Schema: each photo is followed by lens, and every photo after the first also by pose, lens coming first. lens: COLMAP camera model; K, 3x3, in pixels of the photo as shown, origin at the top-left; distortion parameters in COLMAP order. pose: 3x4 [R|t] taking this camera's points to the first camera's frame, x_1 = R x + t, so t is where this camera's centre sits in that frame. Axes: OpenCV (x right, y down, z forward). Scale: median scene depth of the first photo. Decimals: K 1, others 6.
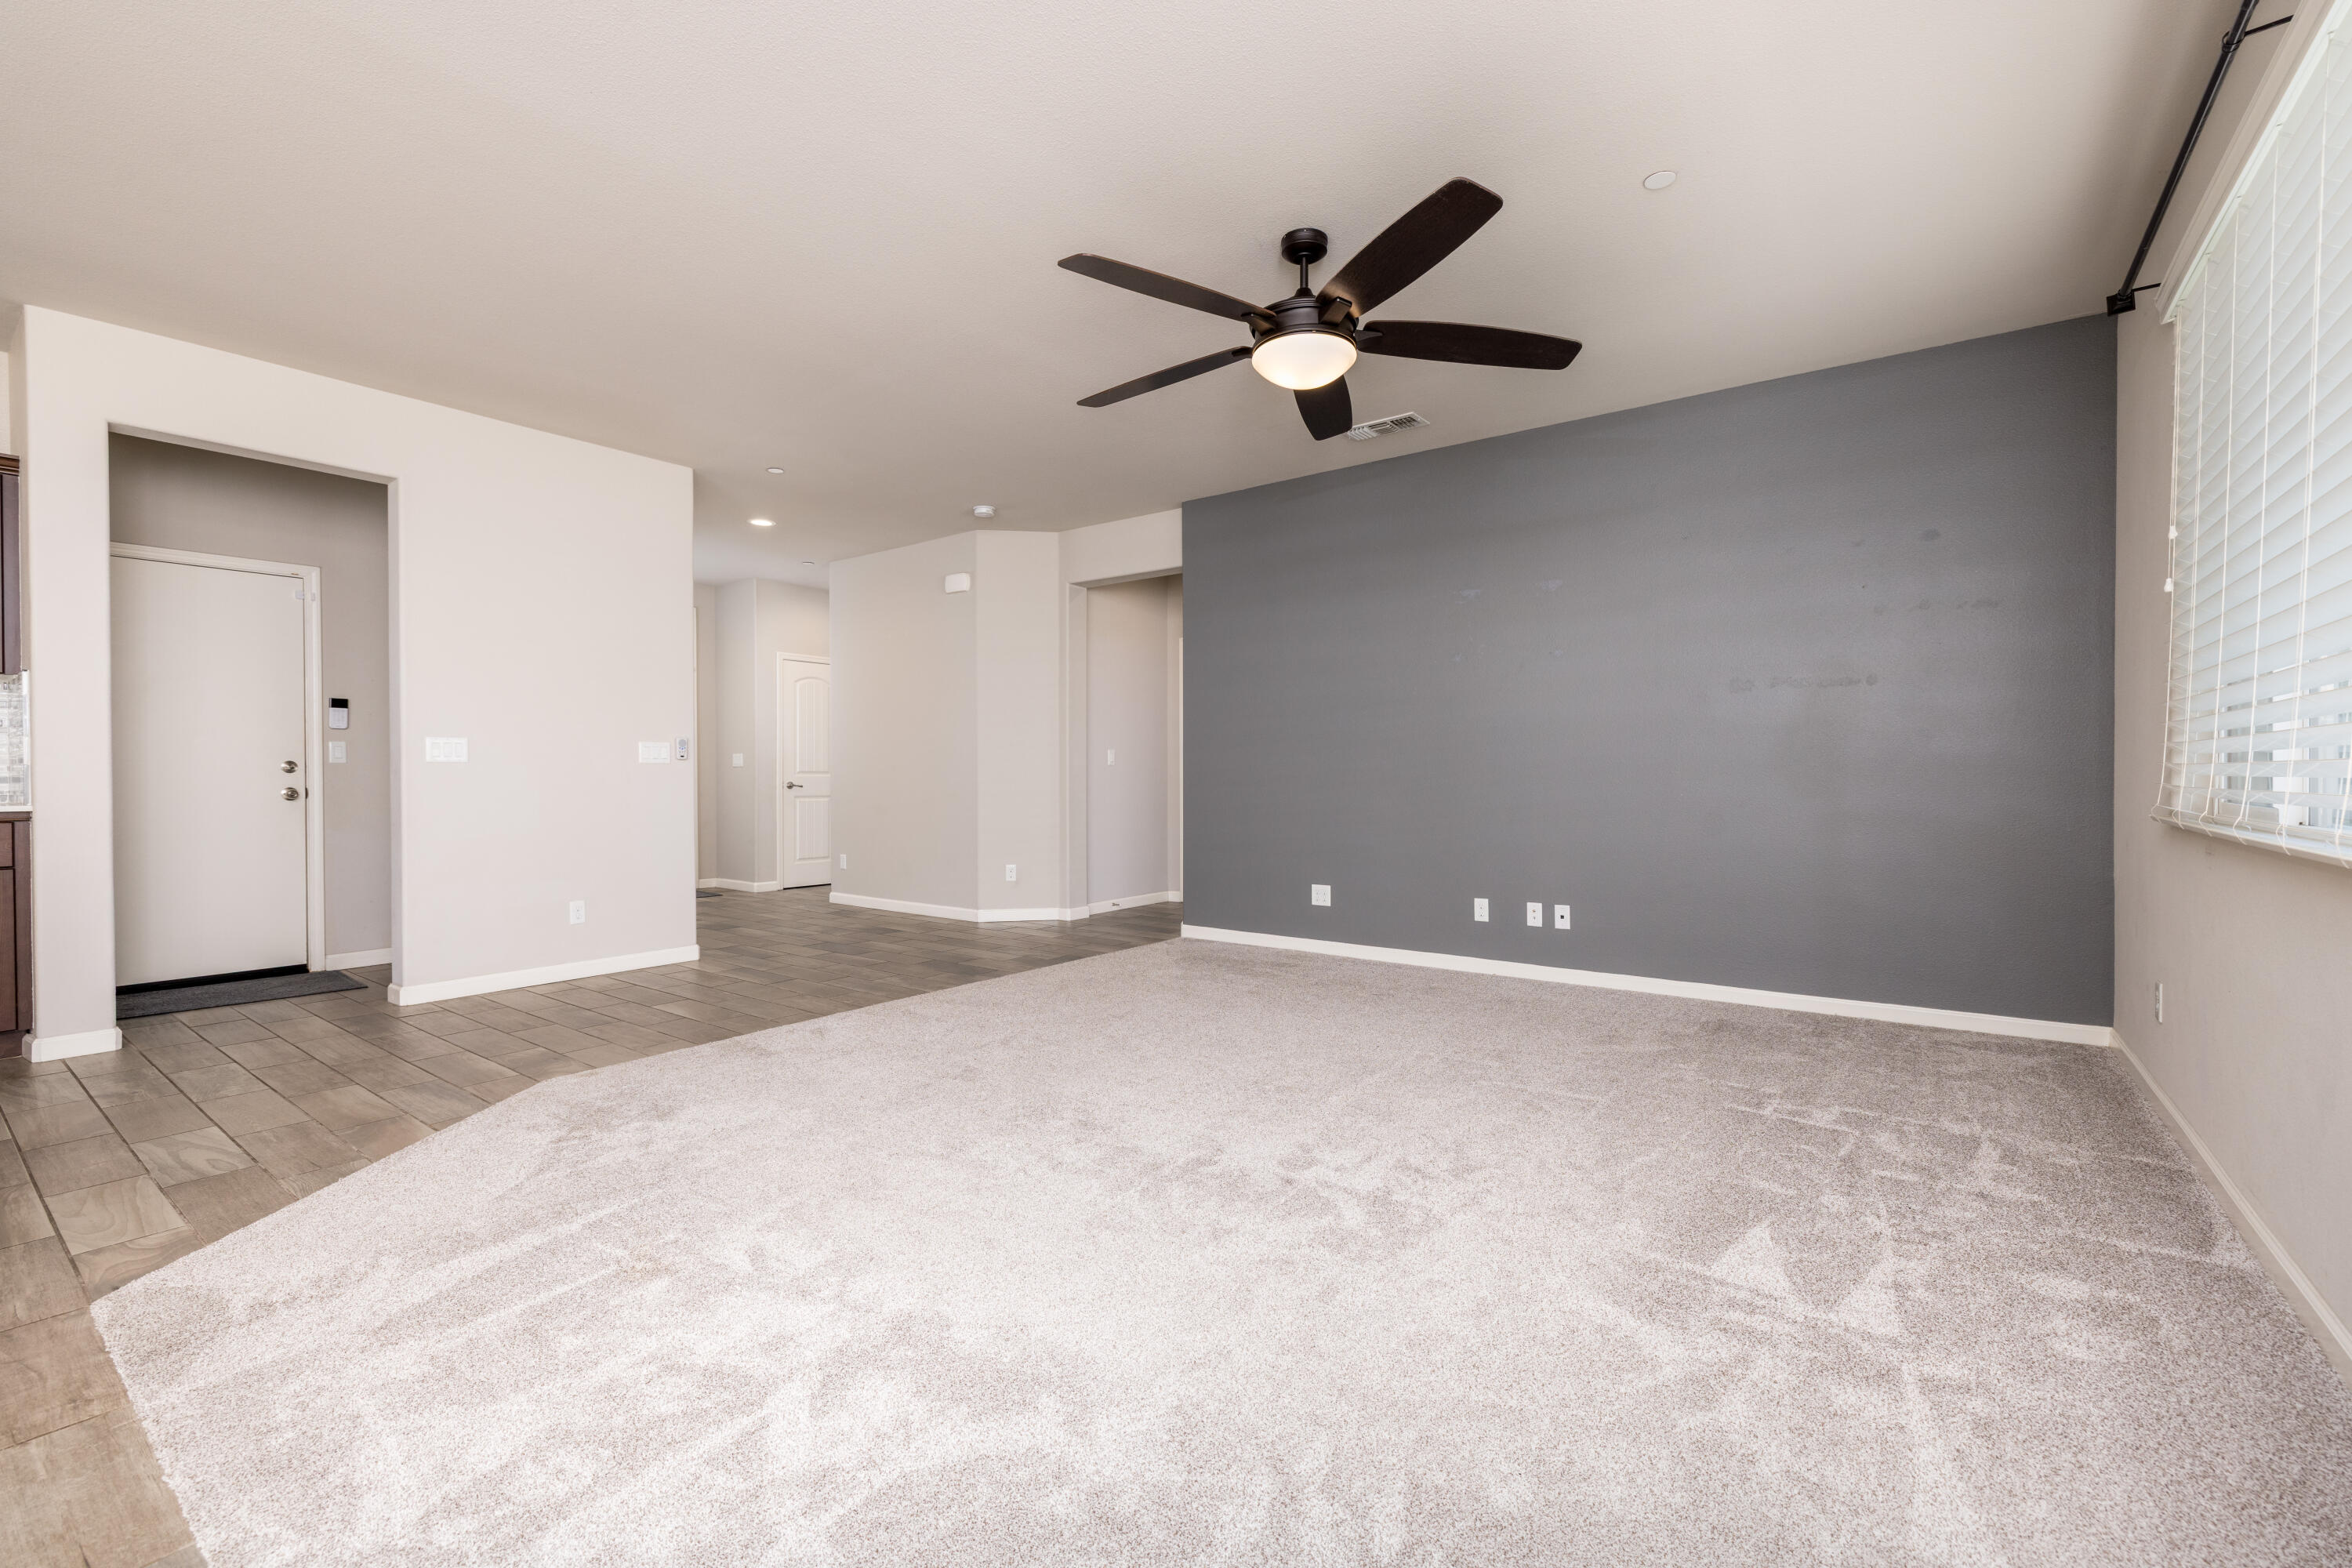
lens RADIAL K [[986.2, 0, 1181.1], [0, 986.2, 779.8], [0, 0, 1]] dist [-0.001259, 0.000674]
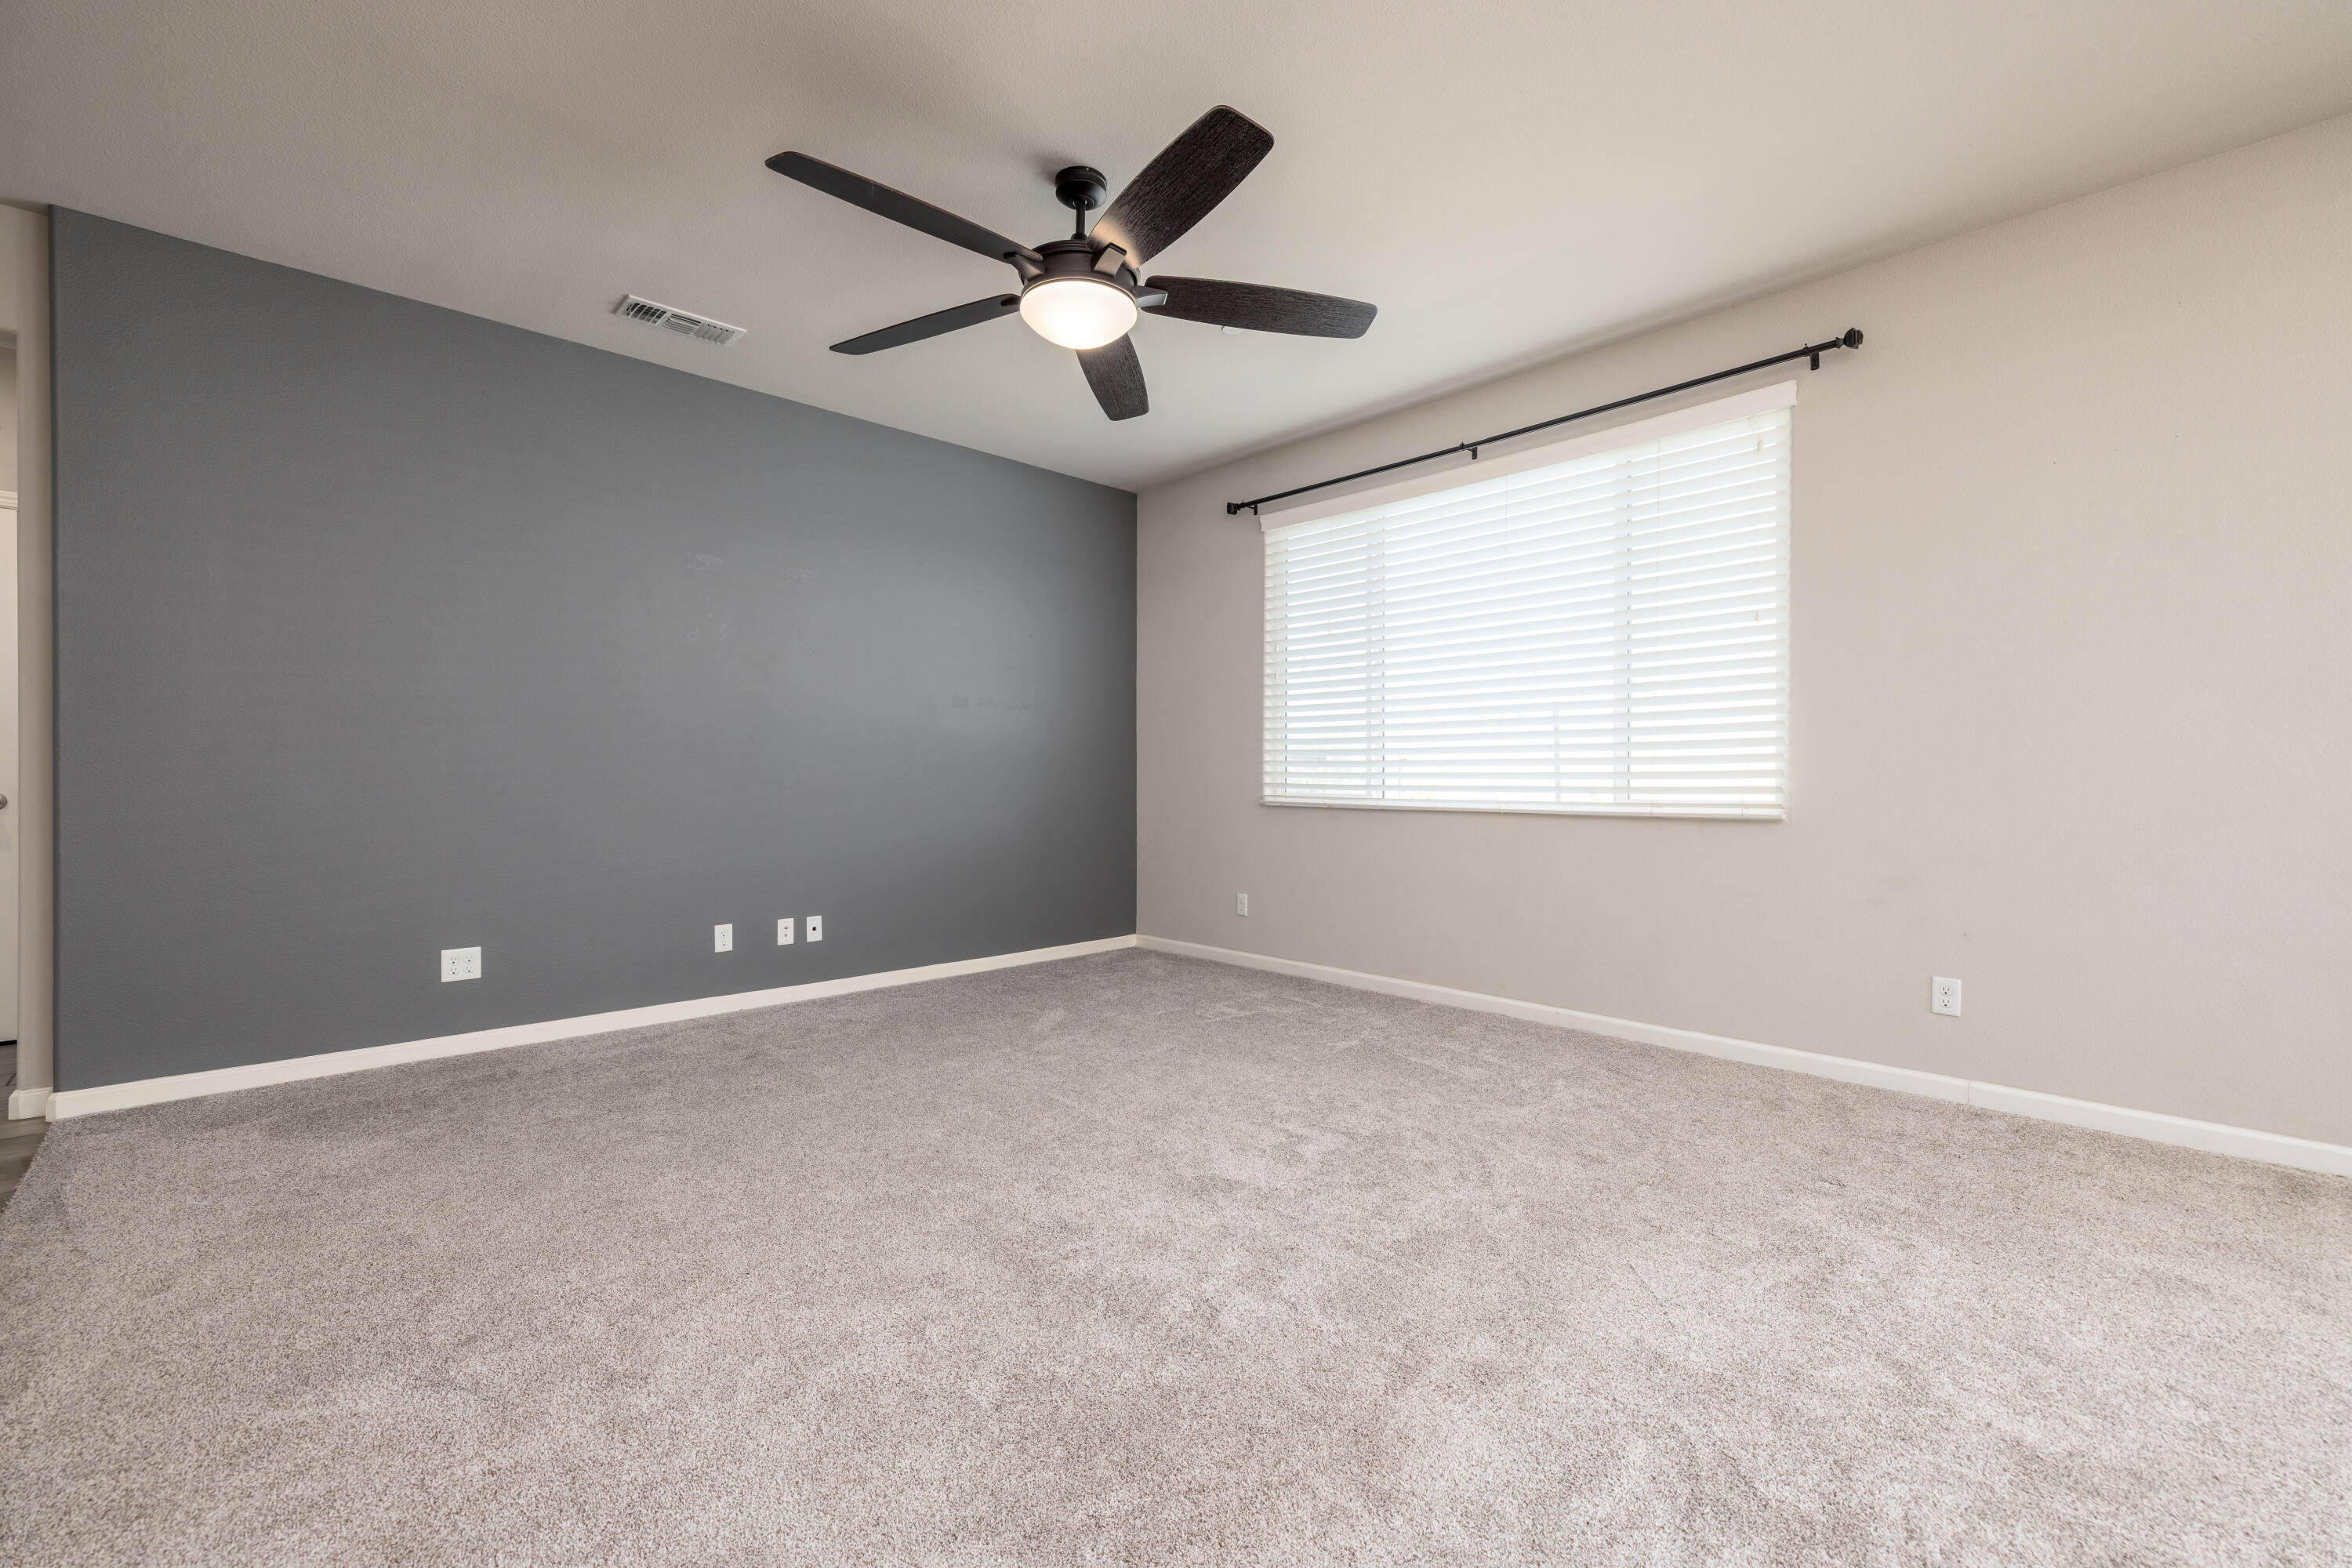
lens RADIAL K [[986.2, 0, 1175.5], [0, 986.2, 780.4], [0, 0, 1]] dist [-0.001259, 0.000674]
pose [[0.191002, -0.003845, 0.981582, -0.468415], [0.011889, 0.999928, 0.001603, 0.000208], [-0.981518, 0.011364, 0.191034, 0.476431]]
